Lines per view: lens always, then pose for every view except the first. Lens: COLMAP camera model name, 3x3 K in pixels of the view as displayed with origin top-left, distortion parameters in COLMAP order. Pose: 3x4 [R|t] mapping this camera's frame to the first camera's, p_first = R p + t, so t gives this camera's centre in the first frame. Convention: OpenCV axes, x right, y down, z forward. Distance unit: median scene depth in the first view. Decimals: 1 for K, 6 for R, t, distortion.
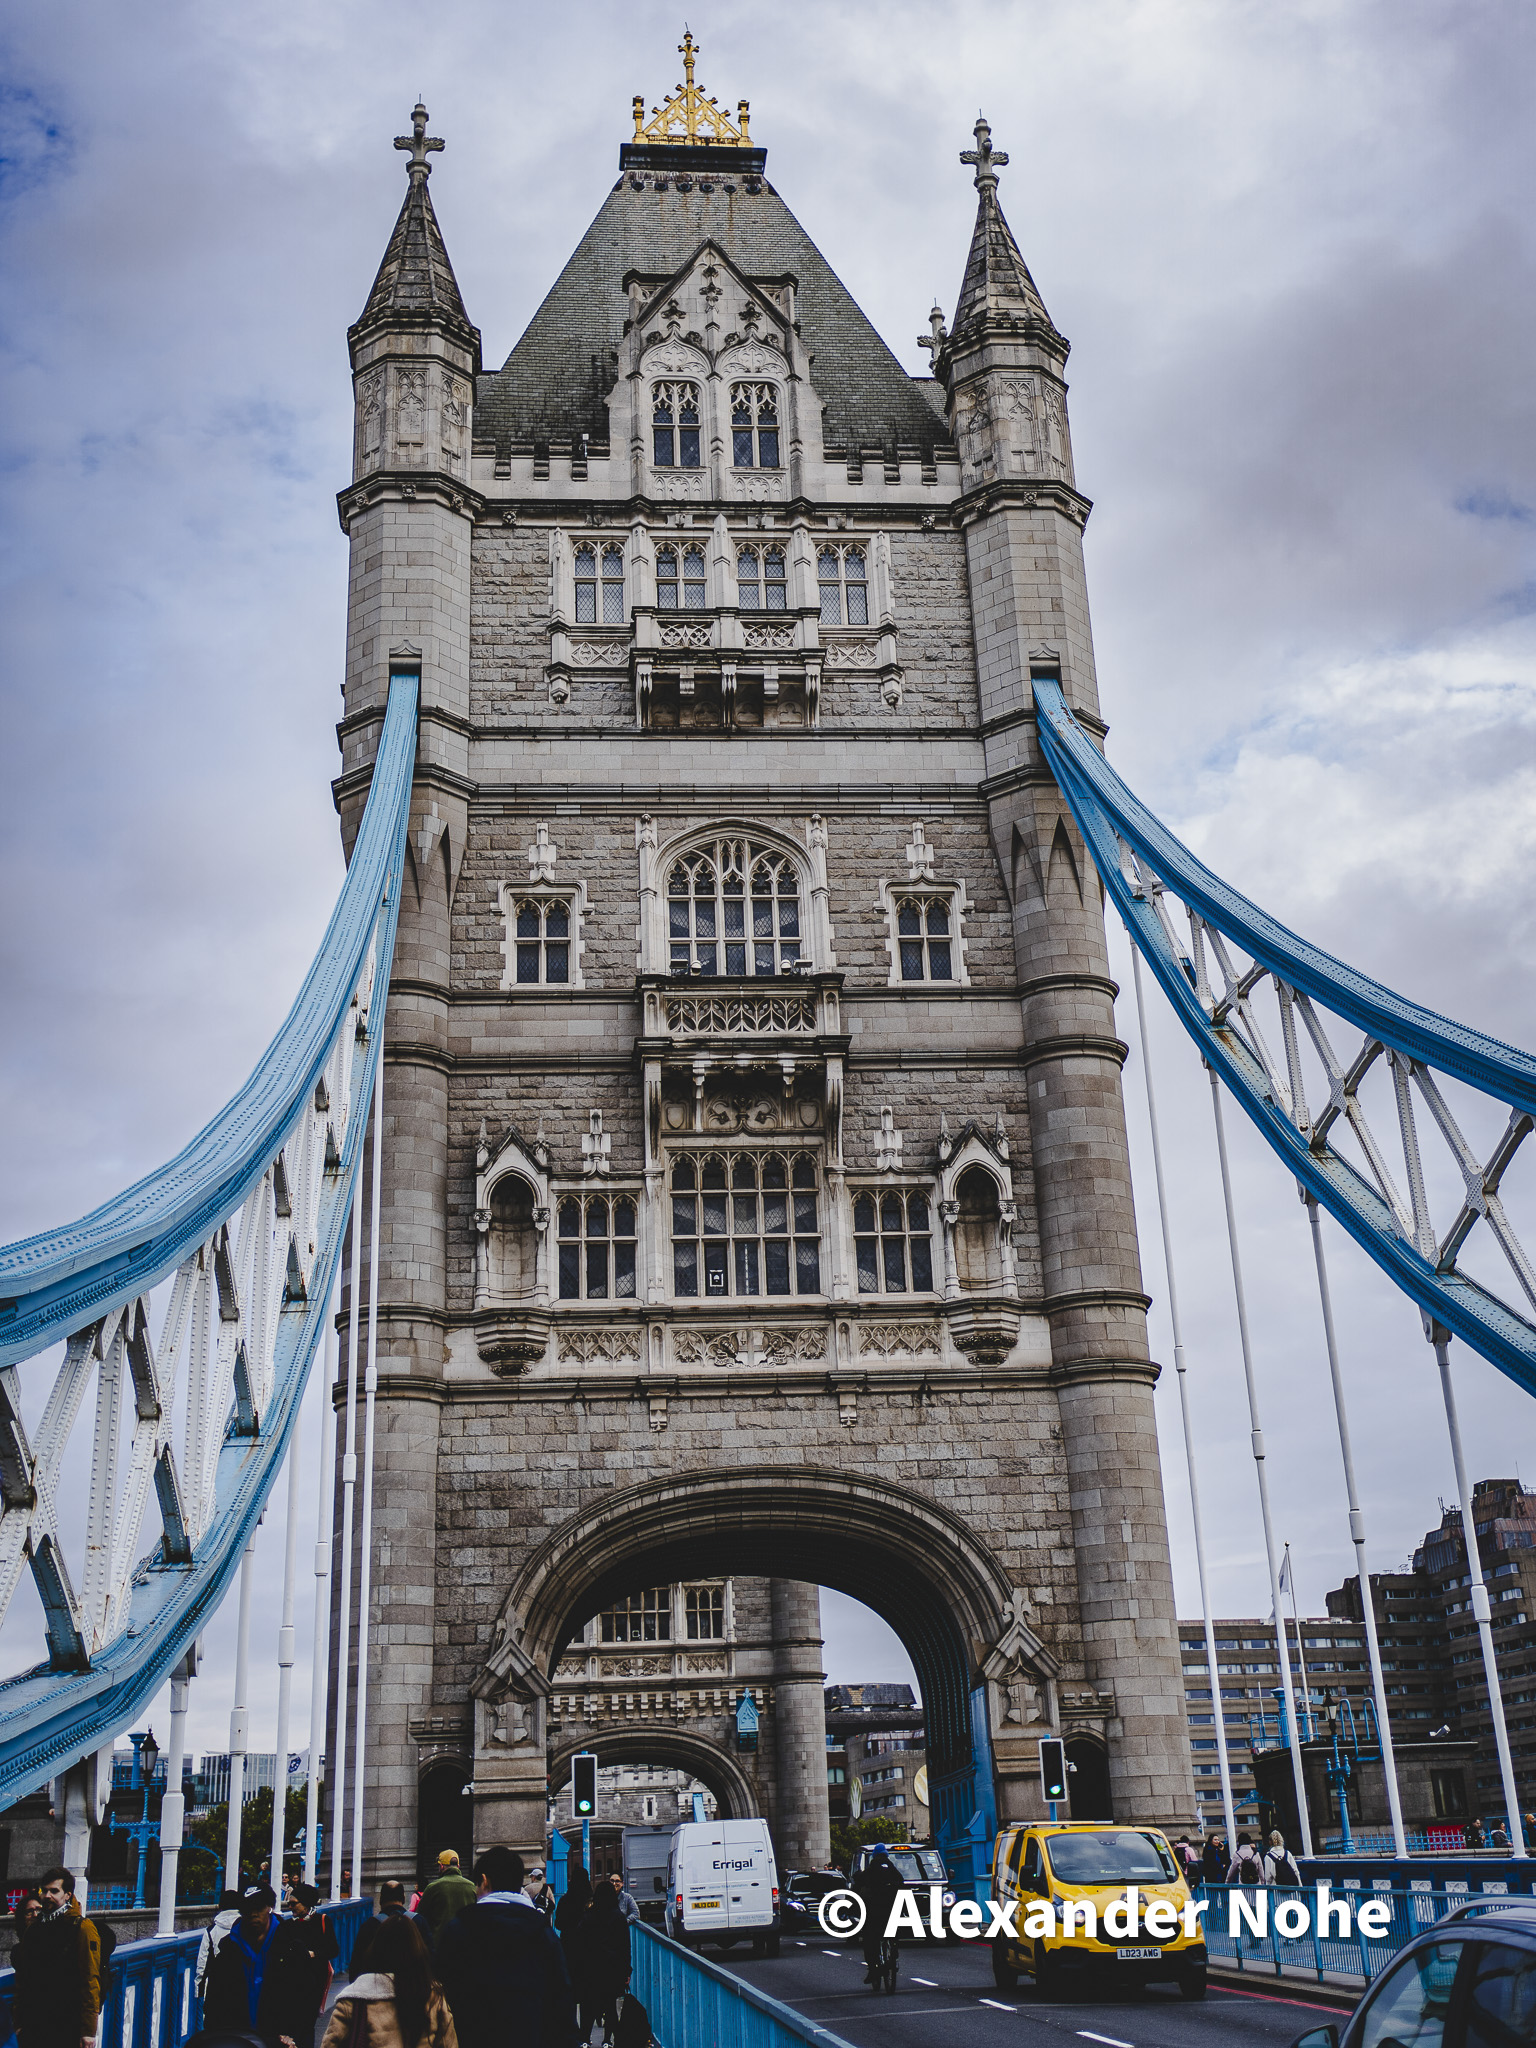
lens RADIAL K [[2503.4, 0, 768.7], [0, 2503.4, 838.0], [0, 0, 1]] dist [-0.009208, 0.050156]
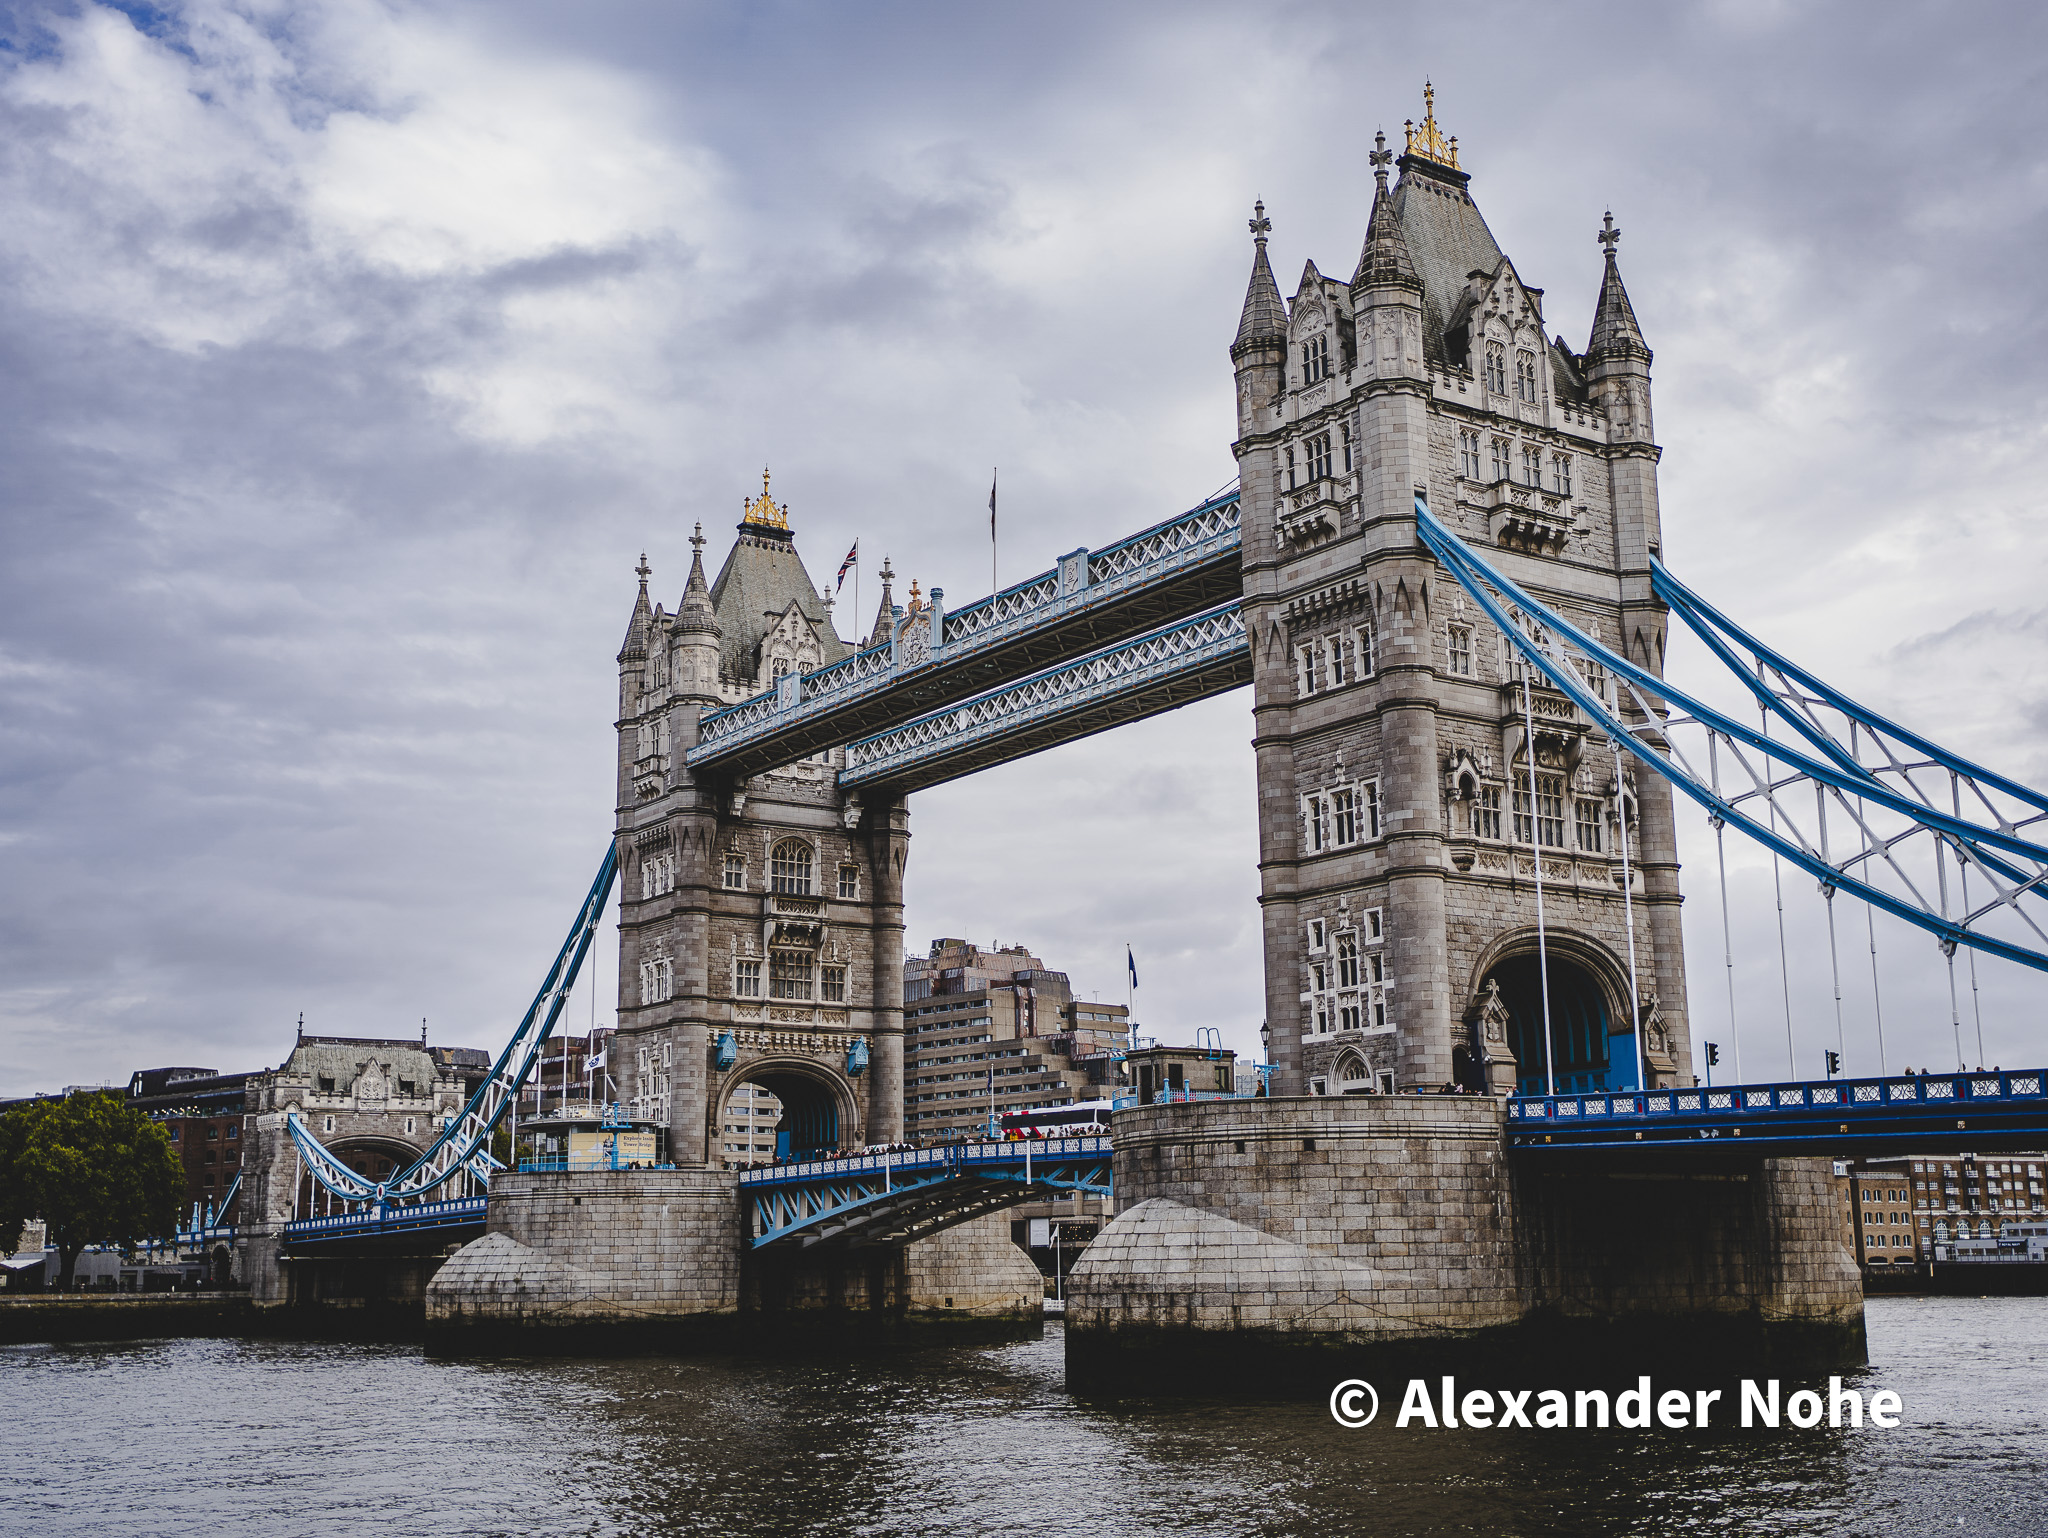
lens RADIAL K [[2503.4, 0, 1024.0], [0, 2503.4, 769.0], [0, 0, 1]] dist [-0.009208, 0.050156]
pose [[0.859744, 0.133225, 0.493043, -1.249225], [-0.224856, 0.965519, 0.131198, -0.046432], [-0.458563, -0.223660, 0.860056, -0.502423]]
